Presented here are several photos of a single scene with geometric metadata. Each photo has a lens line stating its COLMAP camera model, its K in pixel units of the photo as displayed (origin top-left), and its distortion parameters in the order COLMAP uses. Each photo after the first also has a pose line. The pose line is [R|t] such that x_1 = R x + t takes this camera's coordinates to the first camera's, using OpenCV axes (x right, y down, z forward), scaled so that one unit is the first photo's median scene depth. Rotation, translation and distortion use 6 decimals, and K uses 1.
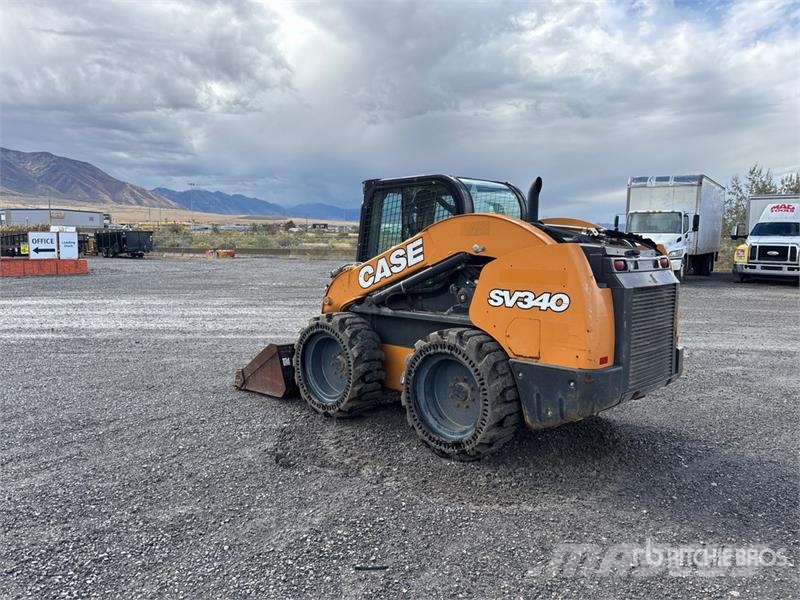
lens RADIAL K [[601.9, 0, 396.2], [0, 601.9, 292.2], [0, 0, 1]] dist [0.058523, -0.082056]
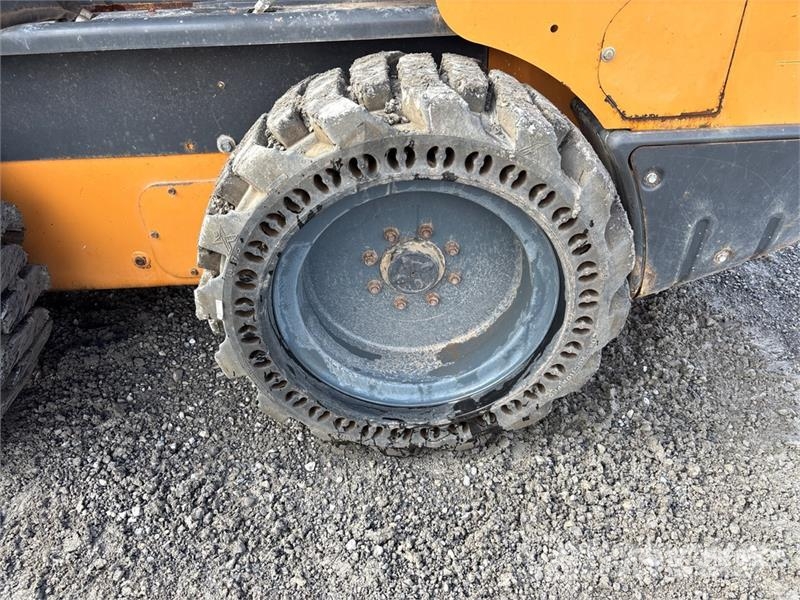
lens RADIAL K [[601.9, 0, 396.2], [0, 601.9, 292.2], [0, 0, 1]] dist [0.058523, -0.082056]
pose [[0.686261, -0.437308, 0.581211, -0.094069], [0.098522, 0.847599, 0.521411, 0.006951], [-0.720651, -0.300562, 0.624759, 0.828185]]
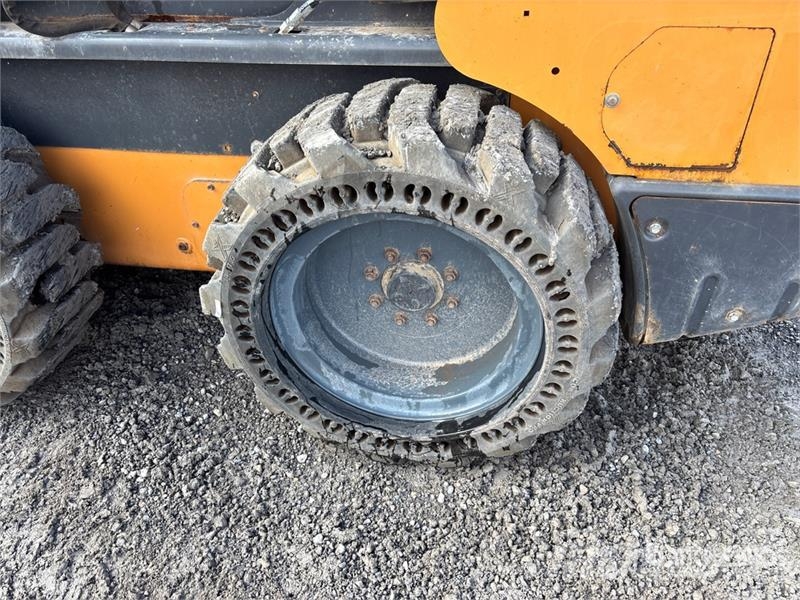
lens RADIAL K [[605.3, 0, 400.0], [0, 605.3, 300.0], [0, 0, 1]] dist [0.064597, -0.094115]
pose [[0.820192, -0.368968, 0.437204, -0.047203], [0.084284, 0.833819, 0.545566, -0.012496], [-0.565845, -0.410620, 0.714990, 0.788345]]
